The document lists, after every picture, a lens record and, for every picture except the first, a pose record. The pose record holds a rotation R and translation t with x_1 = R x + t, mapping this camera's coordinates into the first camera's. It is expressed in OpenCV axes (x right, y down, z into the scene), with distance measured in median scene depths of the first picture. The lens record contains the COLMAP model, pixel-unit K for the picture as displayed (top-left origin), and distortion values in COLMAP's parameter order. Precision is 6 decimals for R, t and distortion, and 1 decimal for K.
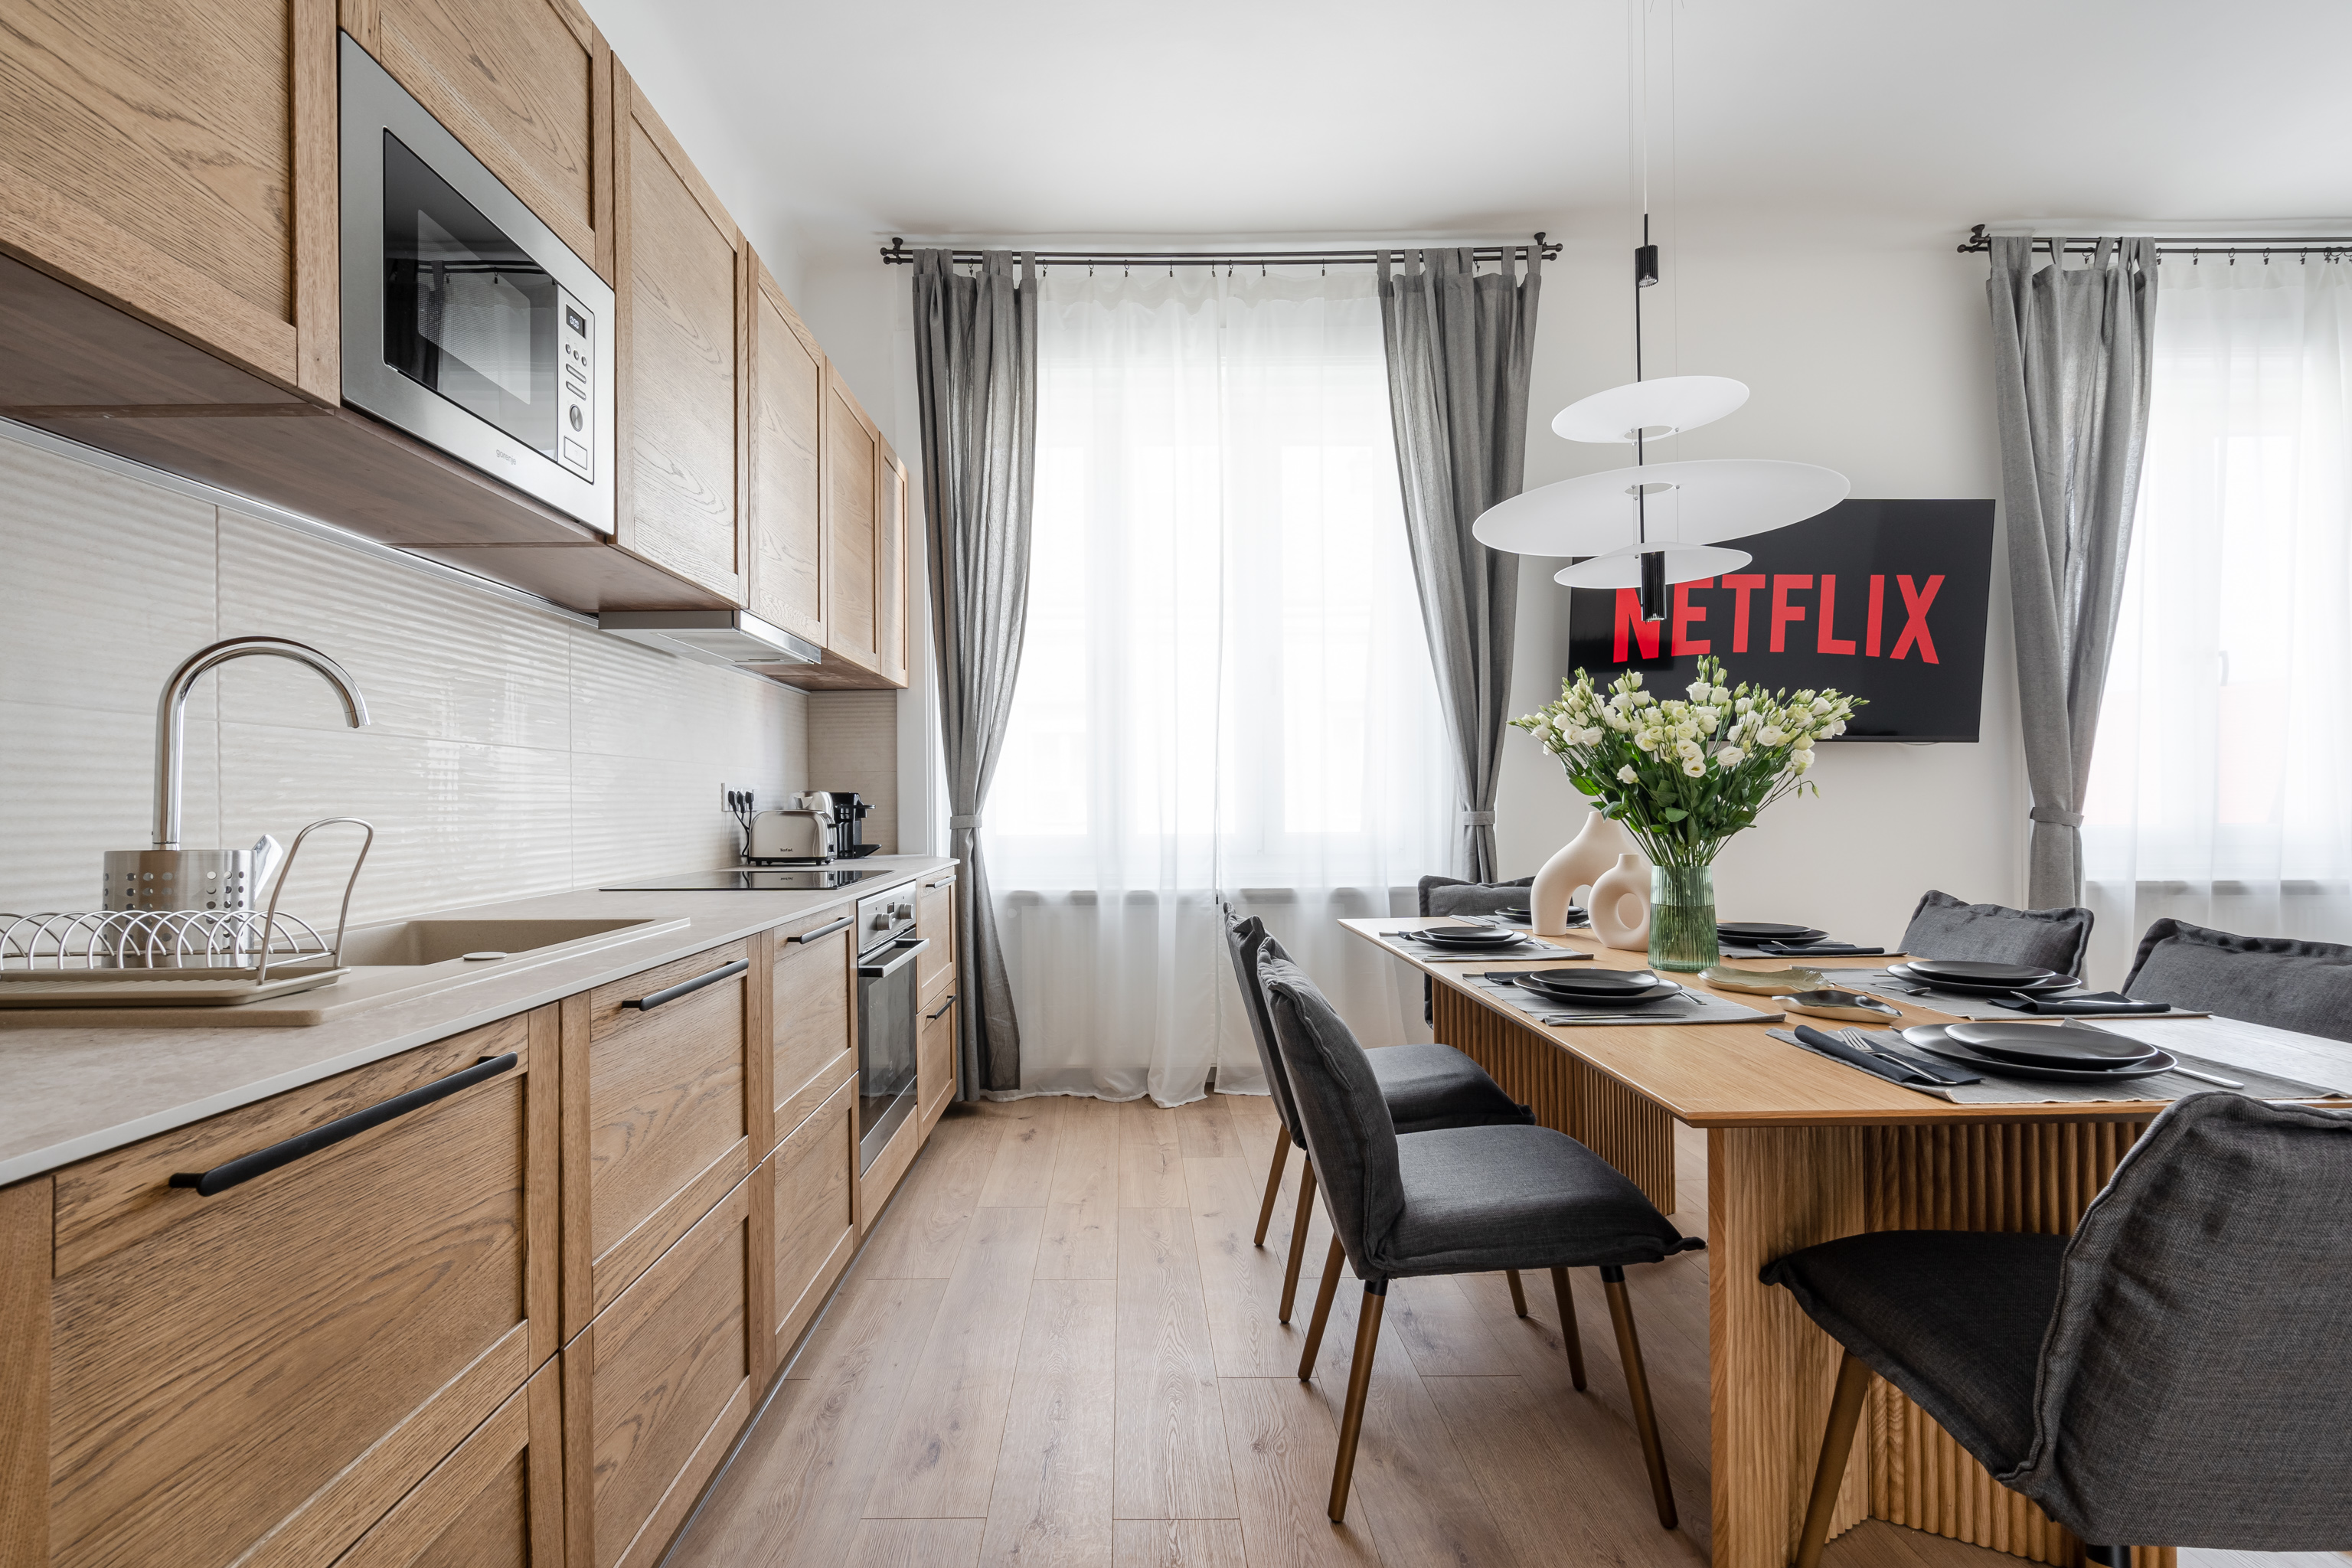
lens RADIAL K [[1082.5, 0, 1122.6], [0, 1082.5, 803.1], [0, 0, 1]] dist [-0.007274, 0.001327]
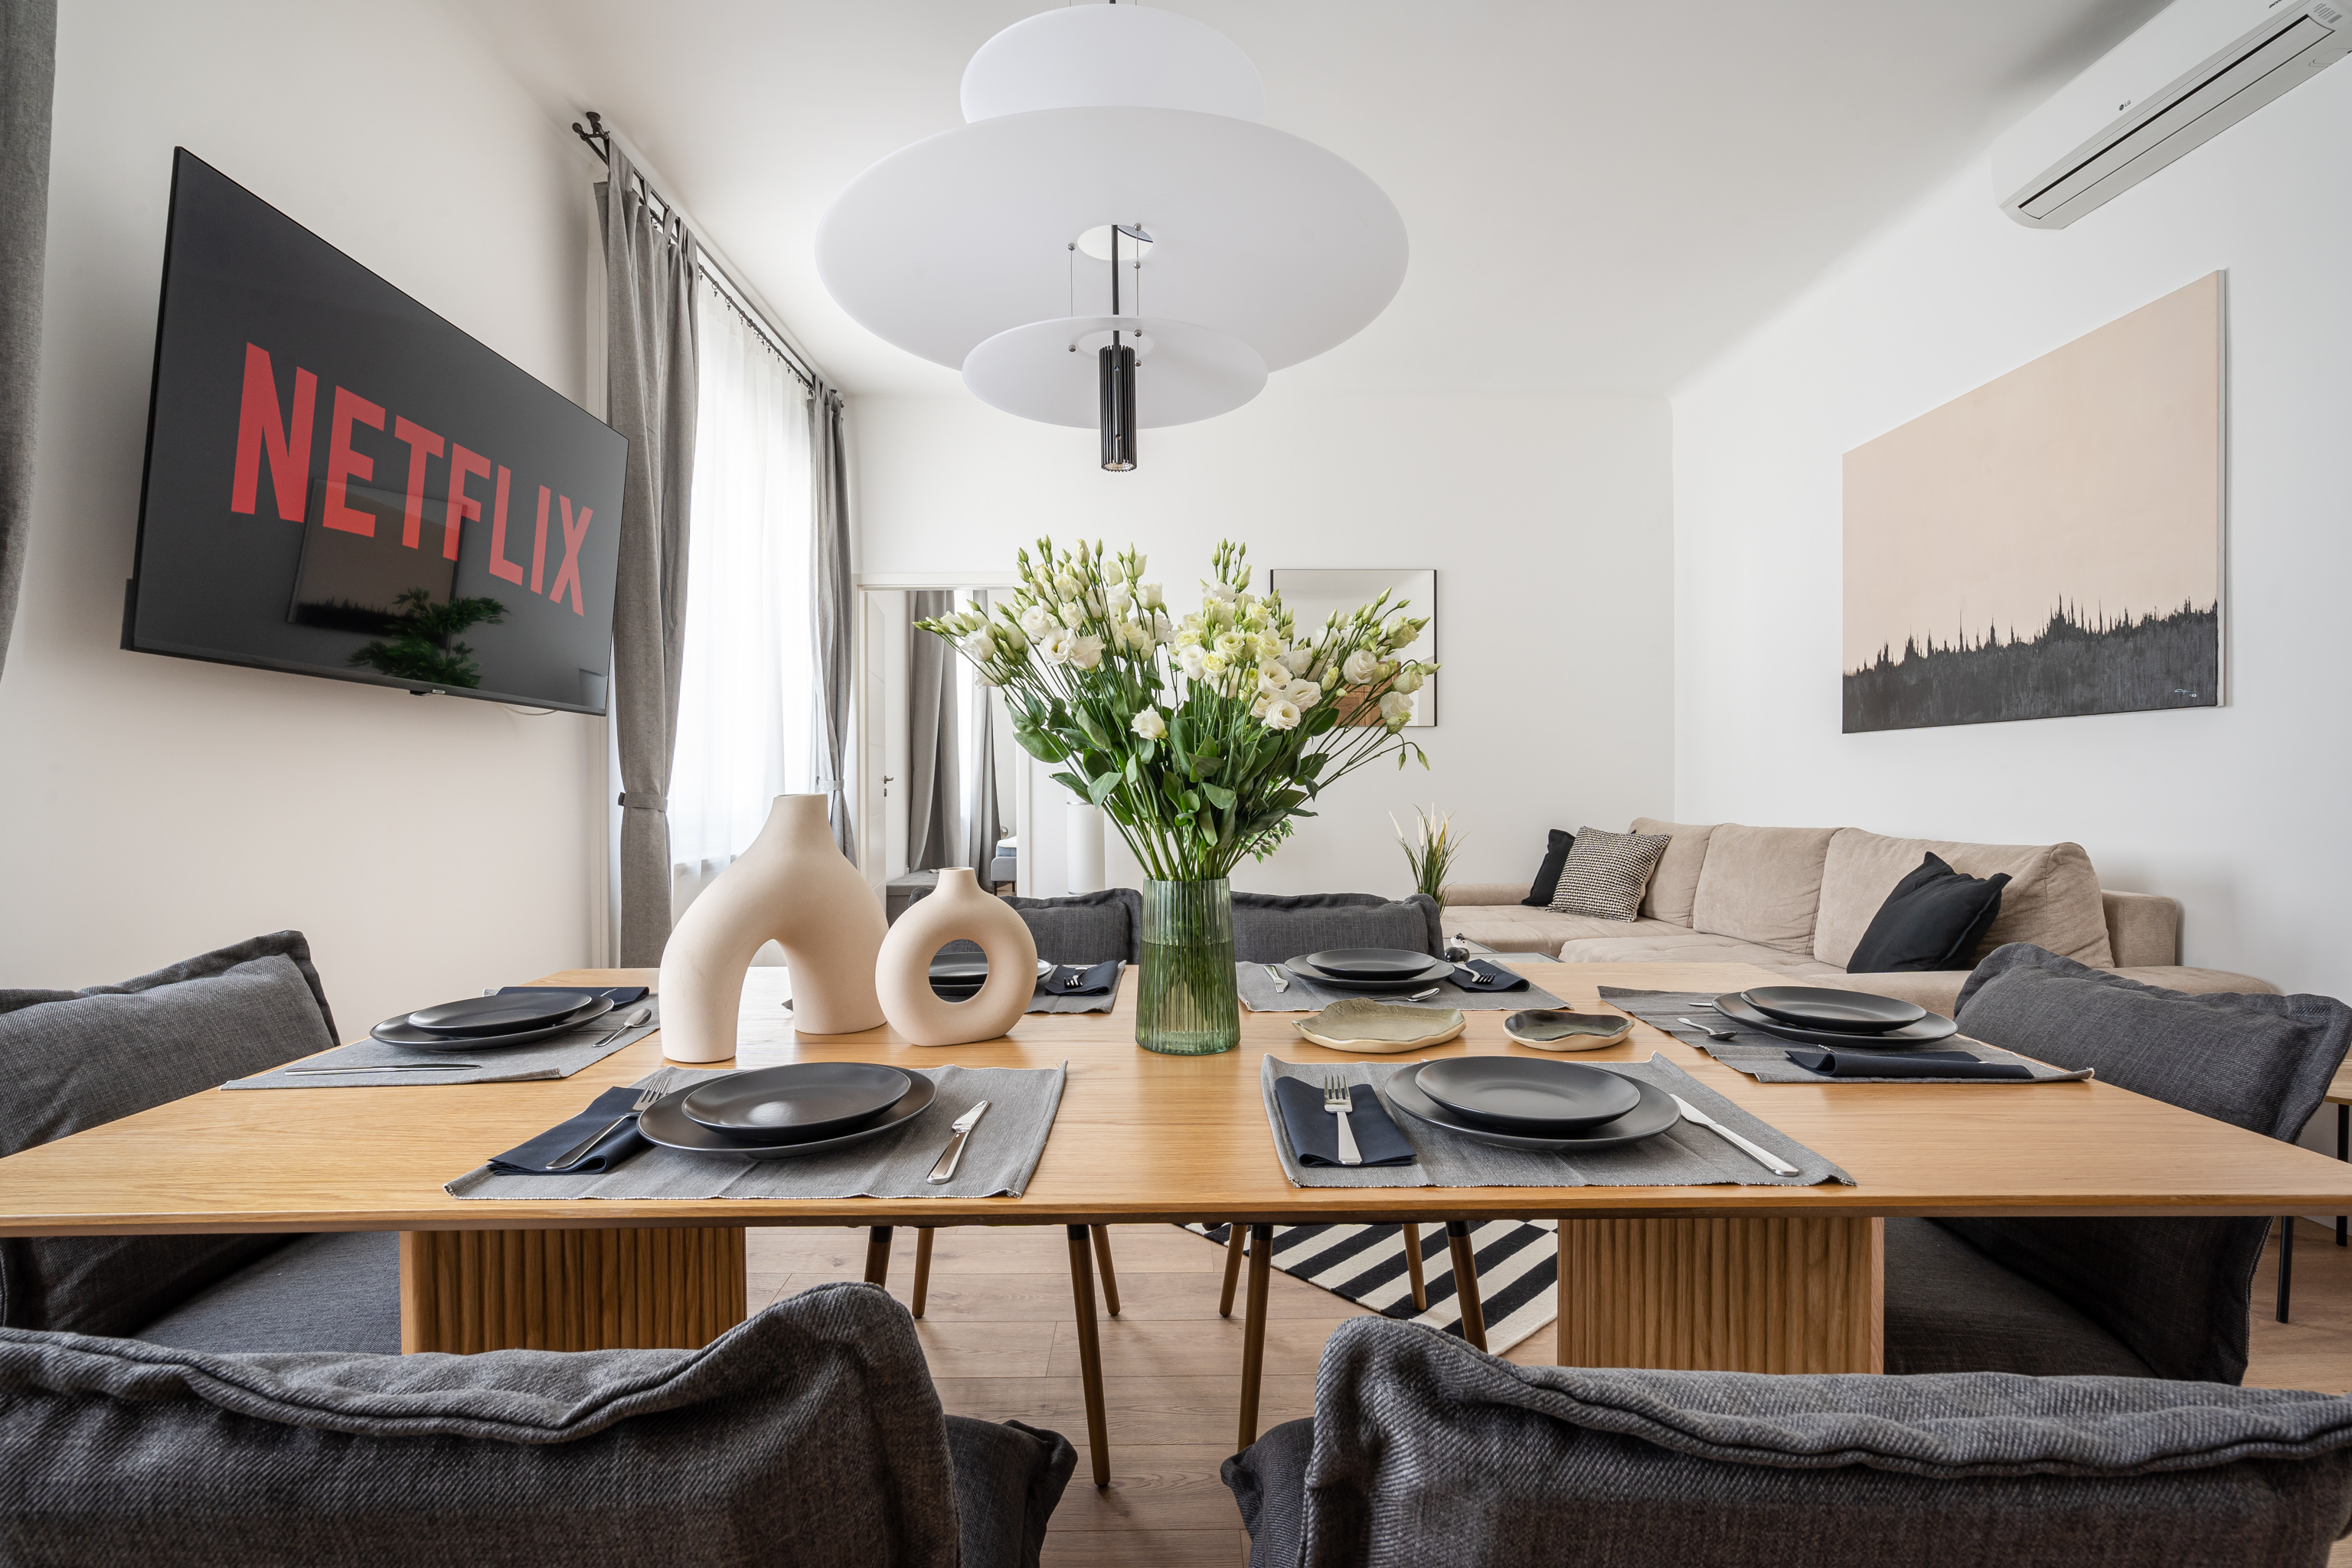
lens RADIAL K [[1082.5, 0, 1190.5], [0, 1082.5, 772.3], [0, 0, 1]] dist [-0.007274, 0.001327]
pose [[-0.019900, 0.016093, 0.999672, -0.078851], [0.004930, 0.999860, -0.015998, 0.005003], [-0.999790, 0.004610, -0.019977, 0.660939]]
